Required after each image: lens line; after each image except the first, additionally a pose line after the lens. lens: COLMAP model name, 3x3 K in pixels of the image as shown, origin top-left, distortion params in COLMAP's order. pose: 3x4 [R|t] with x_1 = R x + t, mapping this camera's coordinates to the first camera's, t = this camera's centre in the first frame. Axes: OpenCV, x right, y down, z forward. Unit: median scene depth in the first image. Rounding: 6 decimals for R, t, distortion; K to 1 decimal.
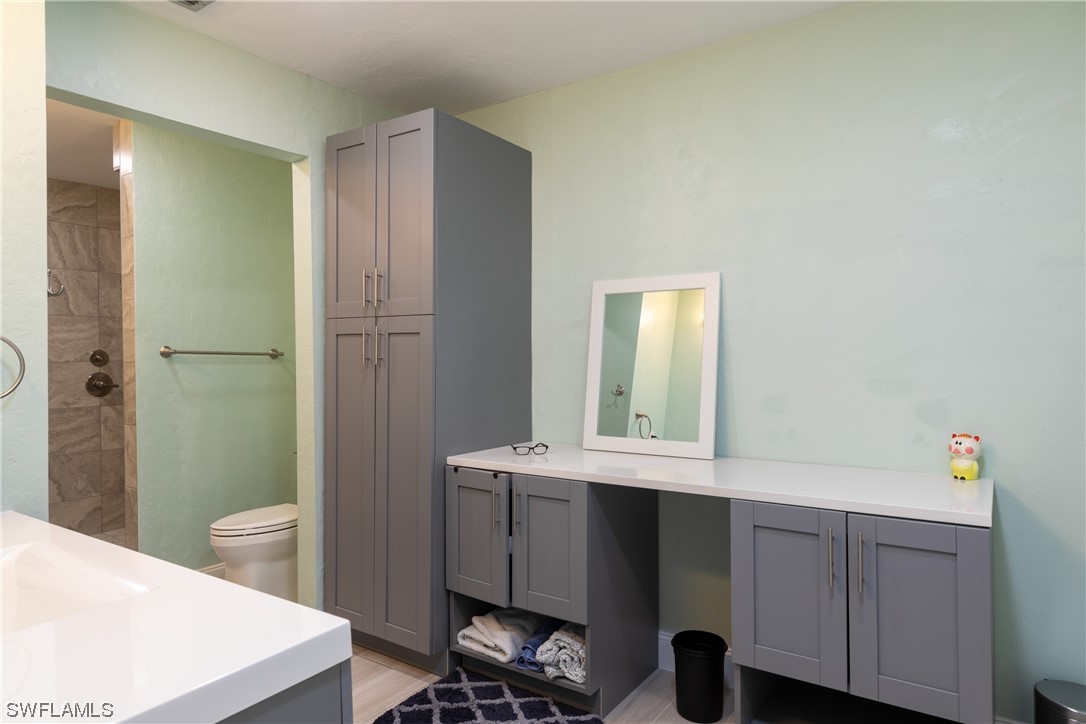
lens RADIAL K [[654.4, 0, 543.0], [0, 654.4, 362.0], [0, 0, 1]] dist [0.000240, 0.000007]
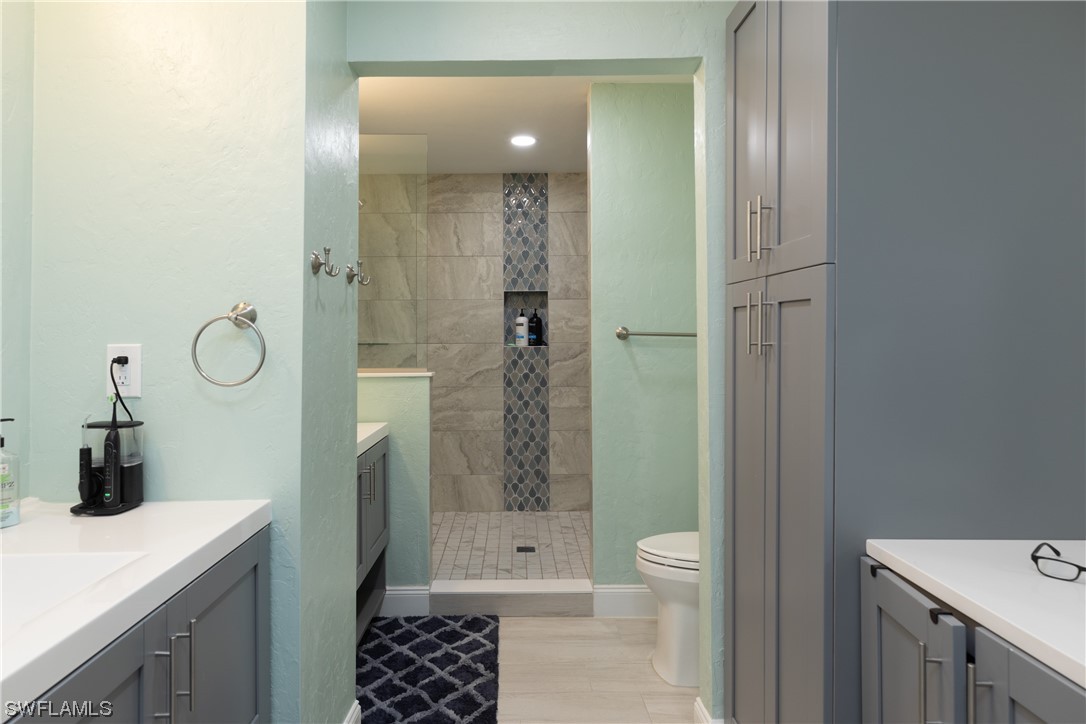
lens RADIAL K [[662.4, 0, 539.9], [0, 662.4, 322.7], [0, 0, 1]] dist [0.040807, 0.000140]
pose [[0.574537, -0.015309, -0.818336, 0.125789], [-0.008749, 0.999653, -0.024843, -0.007448], [0.818432, 0.021432, 0.574203, 0.438213]]
